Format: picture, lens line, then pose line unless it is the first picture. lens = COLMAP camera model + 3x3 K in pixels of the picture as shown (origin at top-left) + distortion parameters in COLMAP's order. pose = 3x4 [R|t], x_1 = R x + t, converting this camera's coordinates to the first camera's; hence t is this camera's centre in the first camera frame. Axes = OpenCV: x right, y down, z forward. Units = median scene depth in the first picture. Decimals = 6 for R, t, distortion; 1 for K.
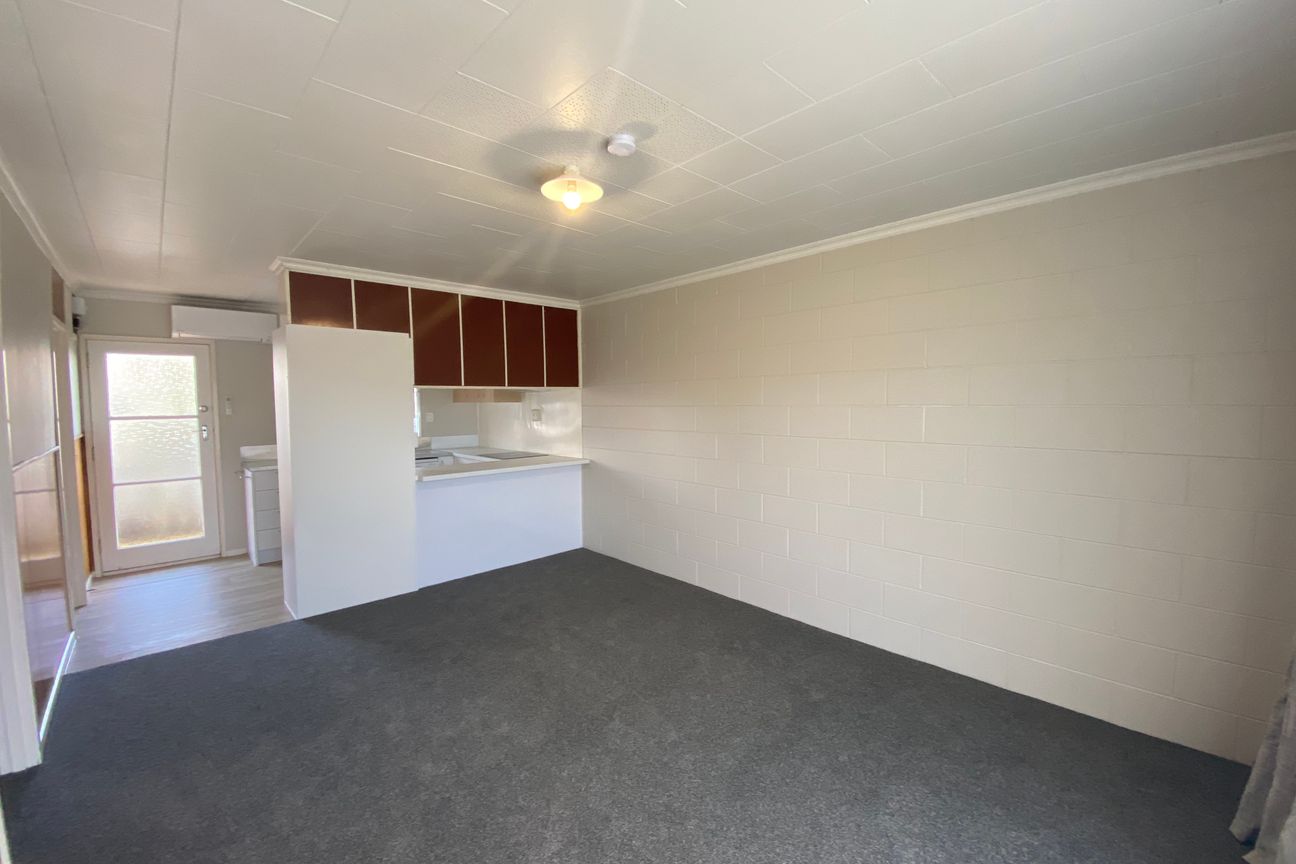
lens RADIAL K [[532.1, 0, 648.0], [0, 532.1, 432.0], [0, 0, 1]] dist [0.000820, 0.000094]
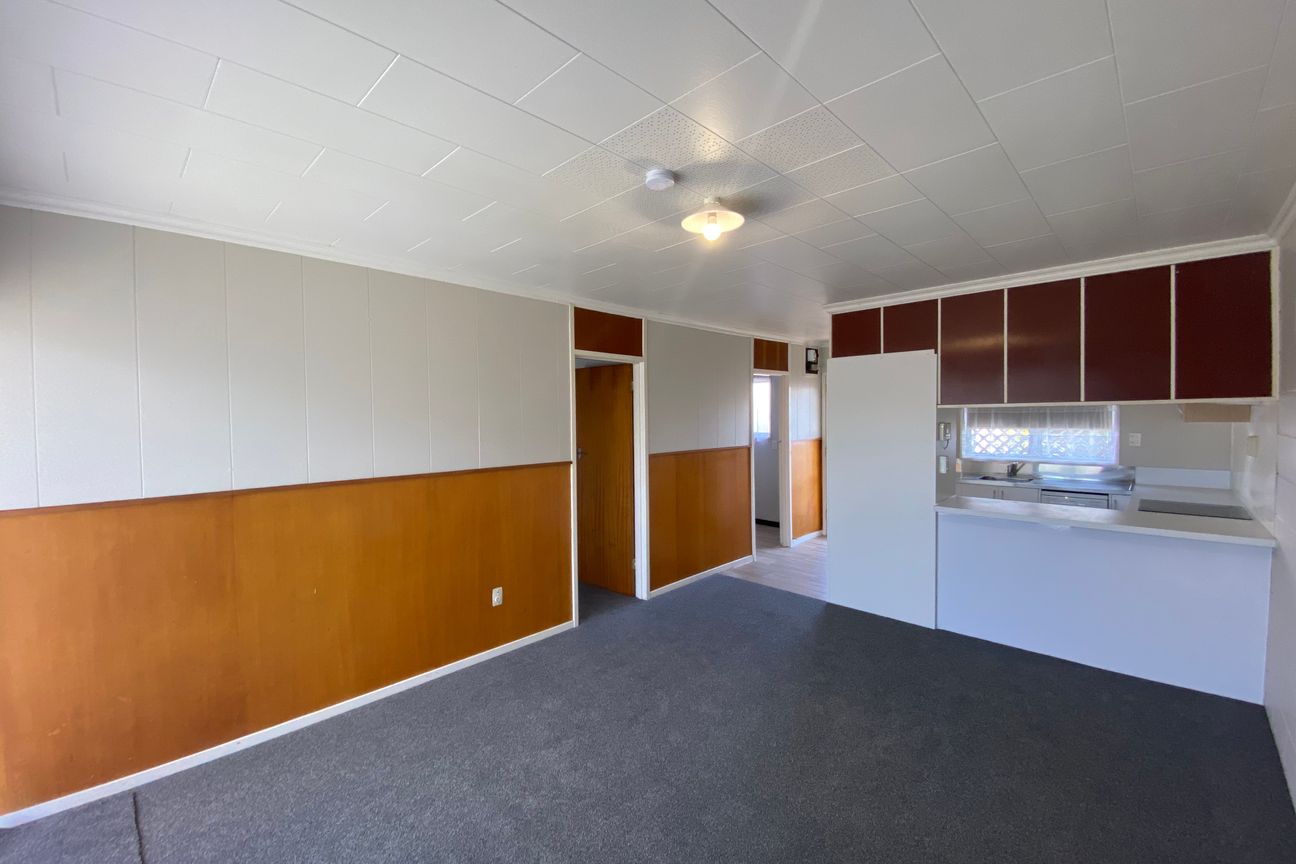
lens RADIAL K [[537.1, 0, 648.0], [0, 537.1, 432.0], [0, 0, 1]] dist [-0.000847, -0.000173]
pose [[0.035528, 0.039689, -0.998580, 0.482959], [-0.045422, 0.998243, 0.038060, -0.056187], [0.998336, 0.044005, 0.037269, 0.485631]]
